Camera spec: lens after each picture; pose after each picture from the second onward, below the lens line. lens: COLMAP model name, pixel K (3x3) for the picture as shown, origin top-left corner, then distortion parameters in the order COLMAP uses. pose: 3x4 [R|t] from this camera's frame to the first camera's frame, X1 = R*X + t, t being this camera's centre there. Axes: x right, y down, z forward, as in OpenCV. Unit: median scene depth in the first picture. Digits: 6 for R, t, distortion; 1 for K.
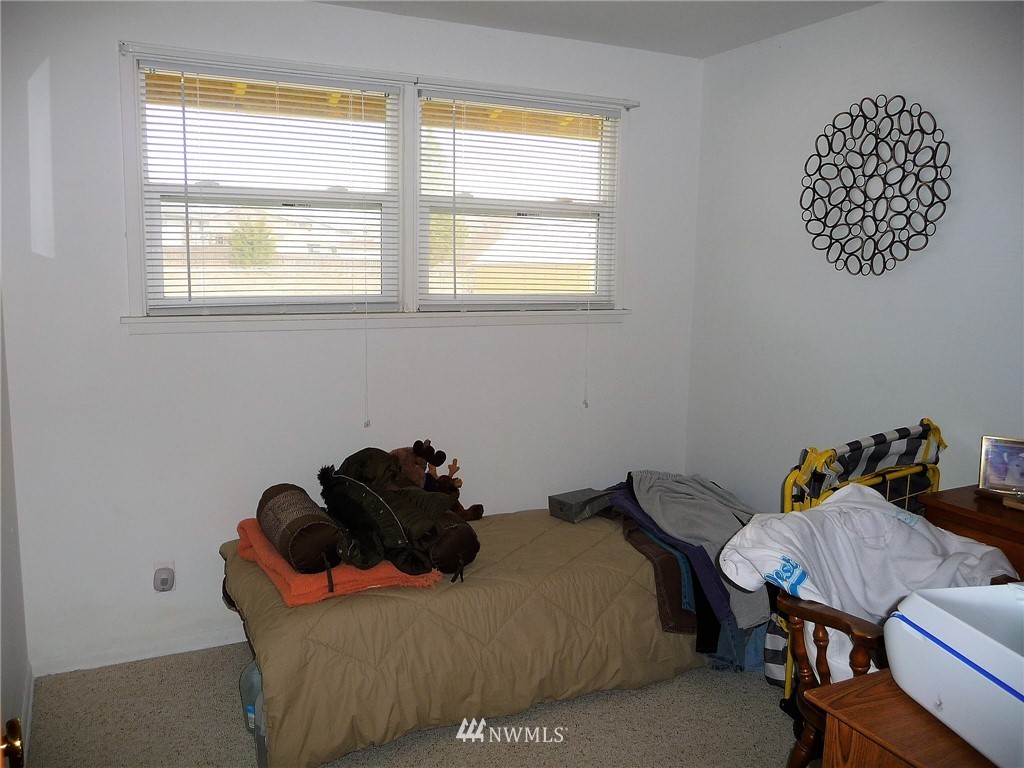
lens RADIAL K [[852.5, 0, 505.5], [0, 852.5, 380.4], [0, 0, 1]] dist [-0.043470, 0.052138]
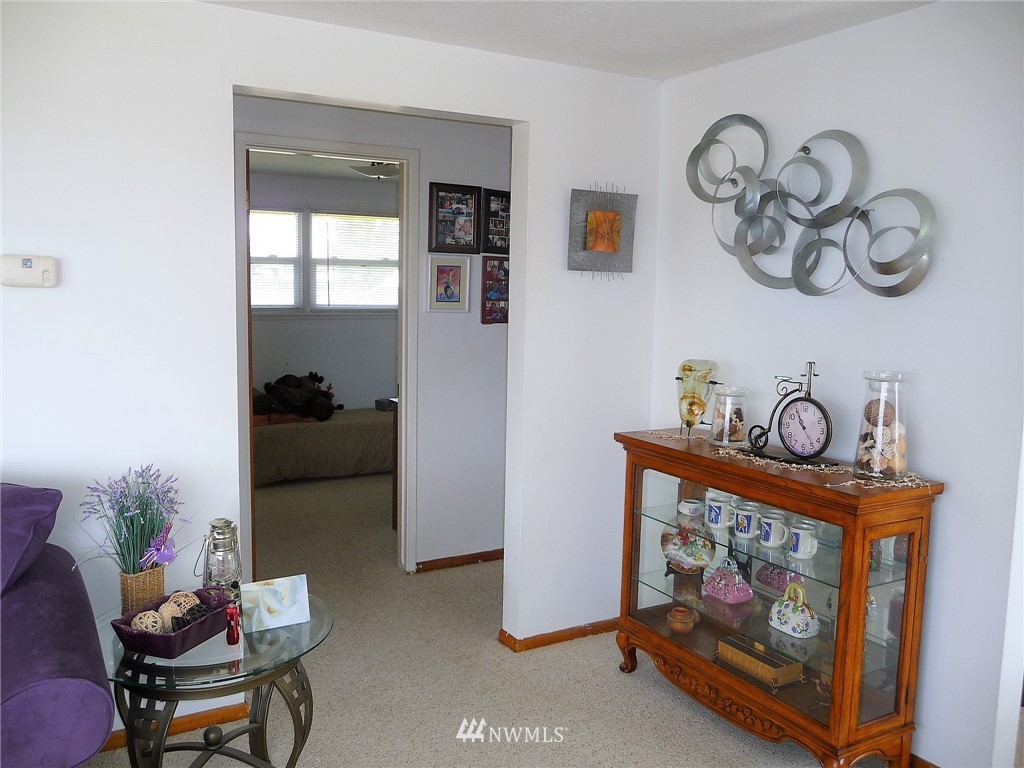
lens RADIAL K [[852.5, 0, 505.5], [0, 852.5, 380.4], [0, 0, 1]] dist [-0.043470, 0.052138]
pose [[0.997940, -0.000621, 0.064147, 0.246394], [0.002853, 0.999394, -0.034704, 0.167250], [-0.064087, 0.034816, 0.997337, -1.155991]]
